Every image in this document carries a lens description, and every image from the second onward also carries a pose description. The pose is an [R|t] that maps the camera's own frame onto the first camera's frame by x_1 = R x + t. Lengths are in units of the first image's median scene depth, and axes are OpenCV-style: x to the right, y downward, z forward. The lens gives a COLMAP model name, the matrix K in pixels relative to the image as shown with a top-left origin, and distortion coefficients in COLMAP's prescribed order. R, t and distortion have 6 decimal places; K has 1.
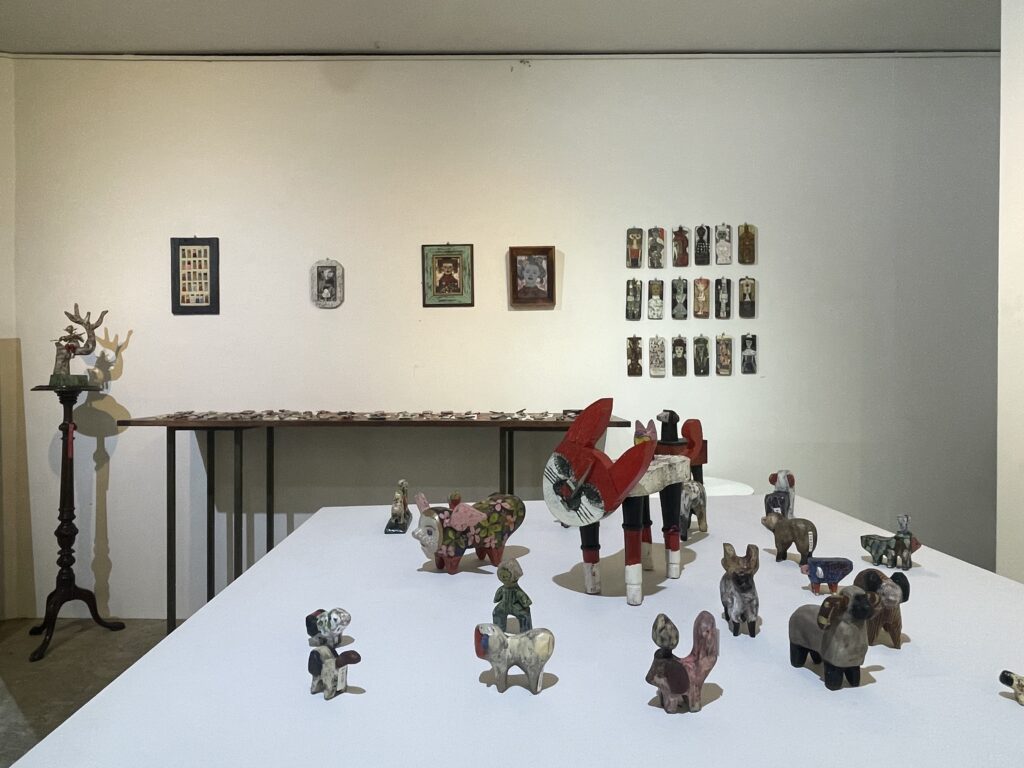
lens RADIAL K [[666.9, 0, 513.7], [0, 666.9, 382.9], [0, 0, 1]] dist [0.000195, 0.000455]
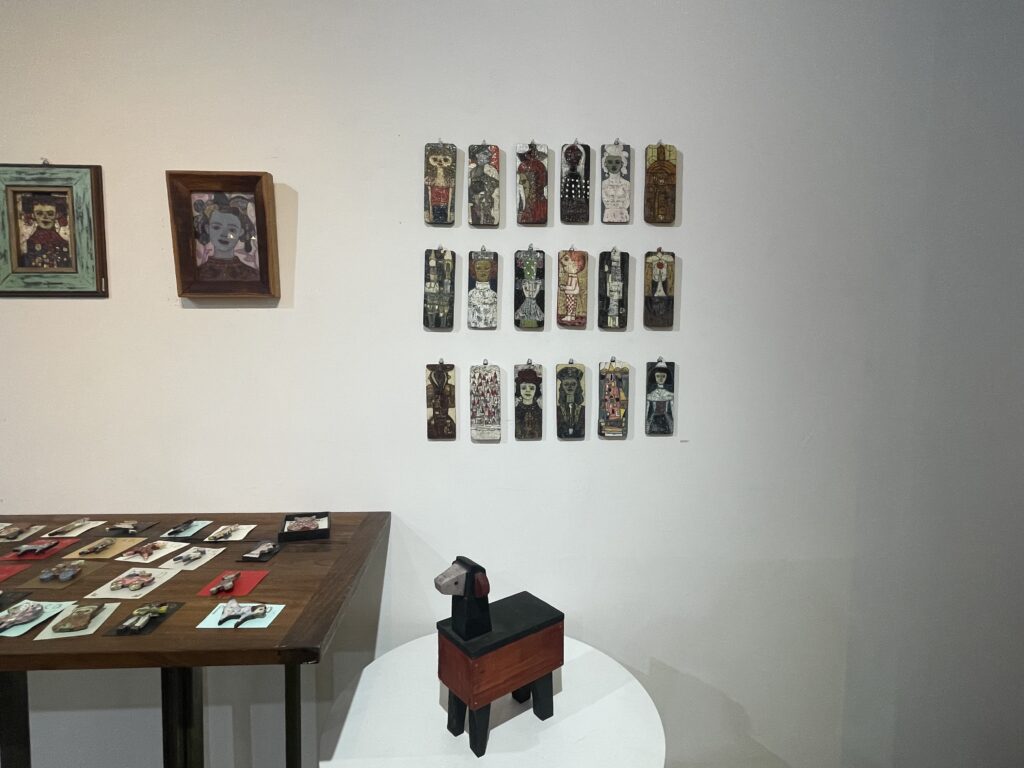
lens RADIAL K [[534.0, 0, 512.9], [0, 534.0, 384.5], [0, 0, 1]] dist [-0.000795, -0.000115]
pose [[0.996686, 0.004374, 0.081222, 0.203462], [-0.008536, 0.998664, 0.050963, -0.074524], [-0.080891, -0.051487, 0.995392, 0.592969]]
